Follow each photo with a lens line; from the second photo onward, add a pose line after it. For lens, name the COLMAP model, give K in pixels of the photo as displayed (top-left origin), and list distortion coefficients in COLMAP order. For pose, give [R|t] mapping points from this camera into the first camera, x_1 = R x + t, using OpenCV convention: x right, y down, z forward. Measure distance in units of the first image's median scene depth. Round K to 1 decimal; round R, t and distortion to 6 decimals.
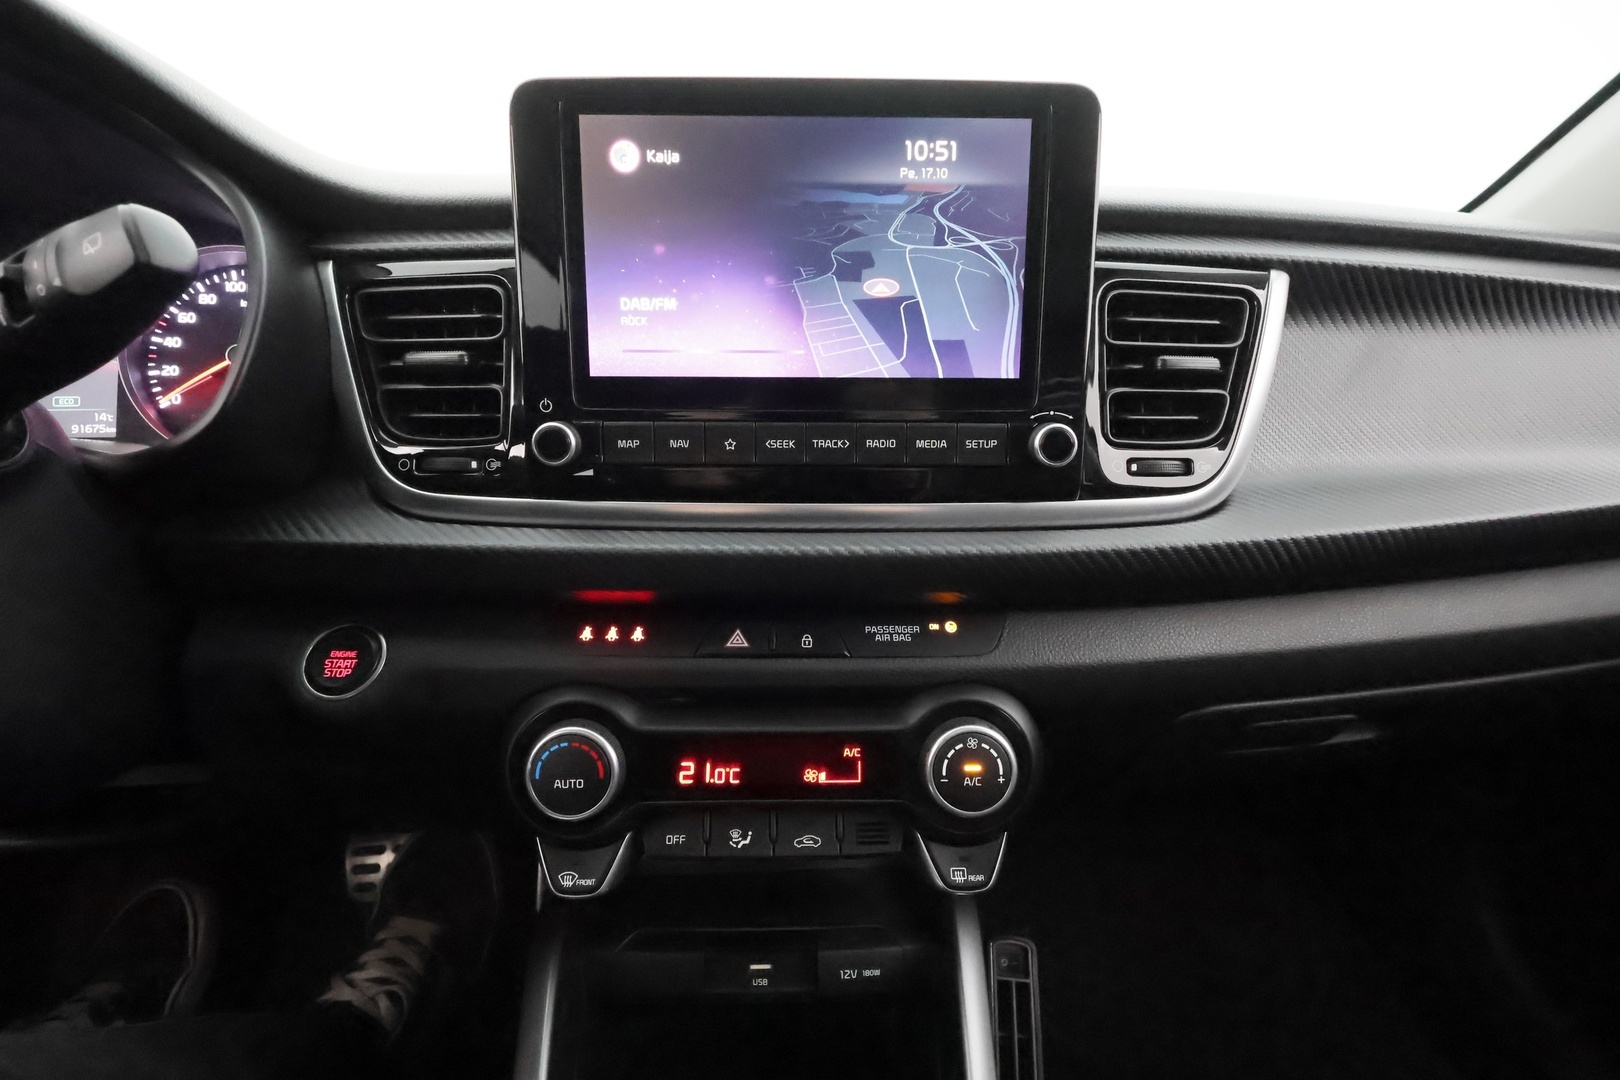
lens RADIAL K [[750.5, 0, 816.5], [0, 750.5, 541.5], [0, 0, 1]] dist [-0.004323, 0.001116]
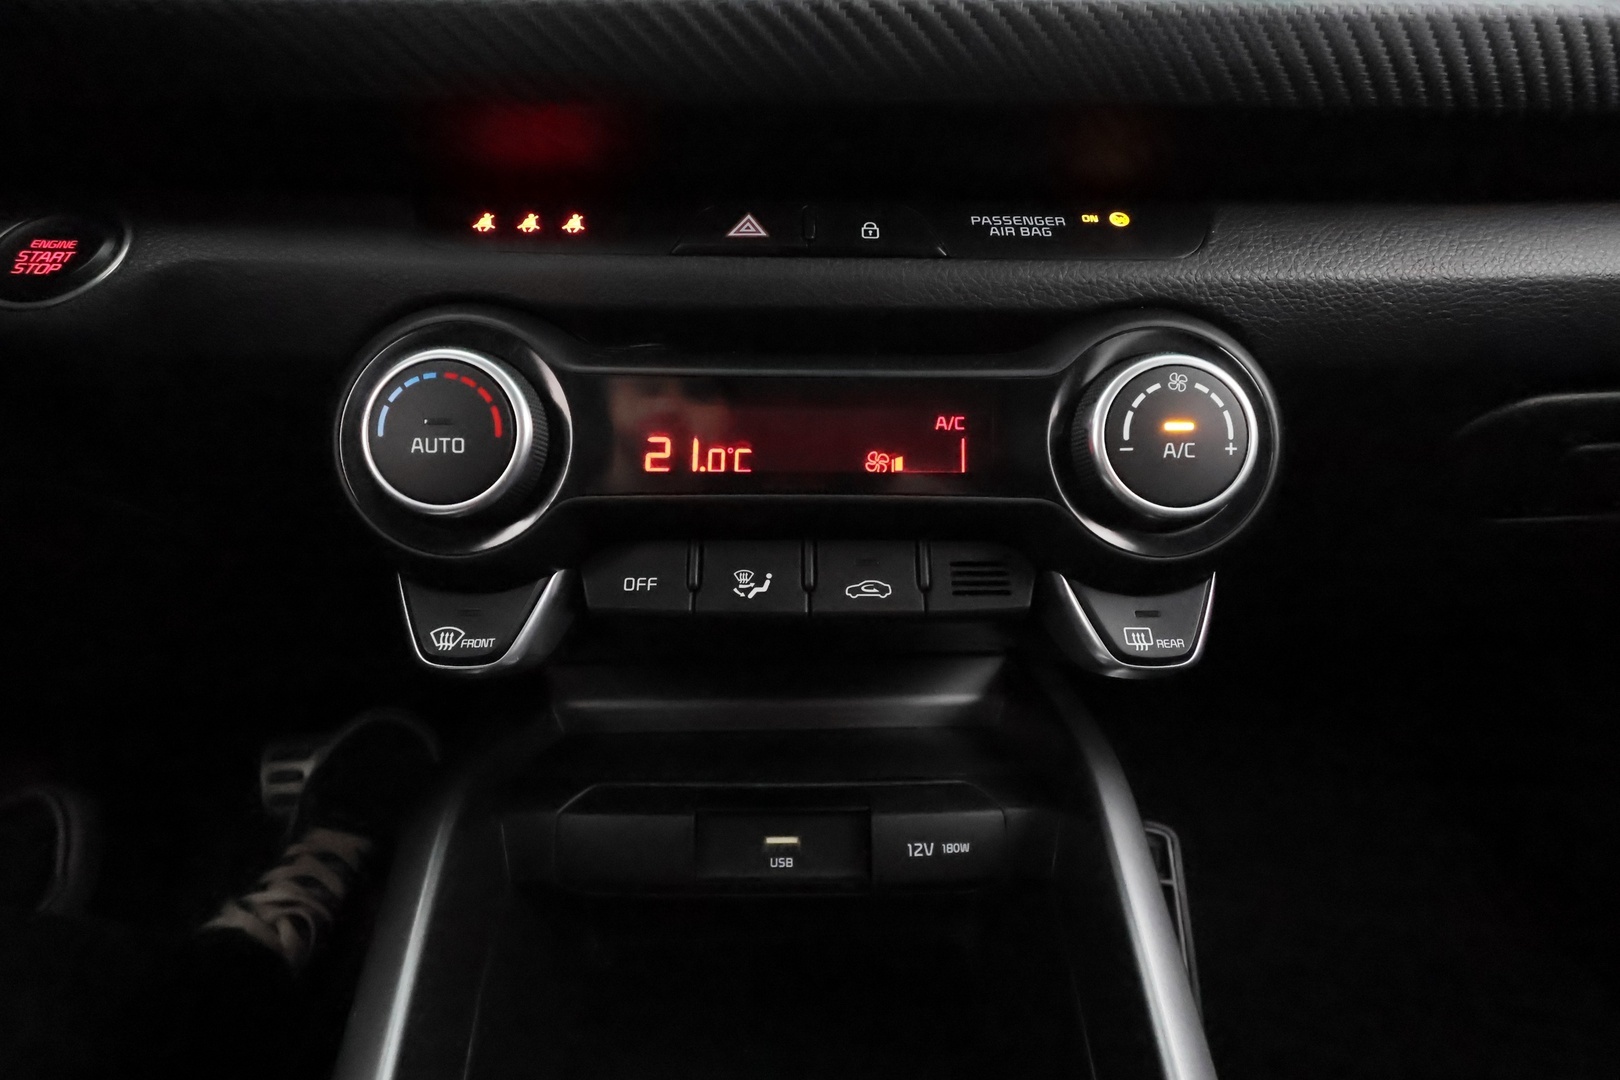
lens RADIAL K [[750.5, 0, 816.5], [0, 750.5, 540.8], [0, 0, 1]] dist [-0.004323, 0.001116]
pose [[0.999947, 0.002363, -0.009988, -0.046337], [-0.002205, 0.999874, 0.015715, 0.353082], [0.010024, -0.015692, 0.999827, 0.422716]]
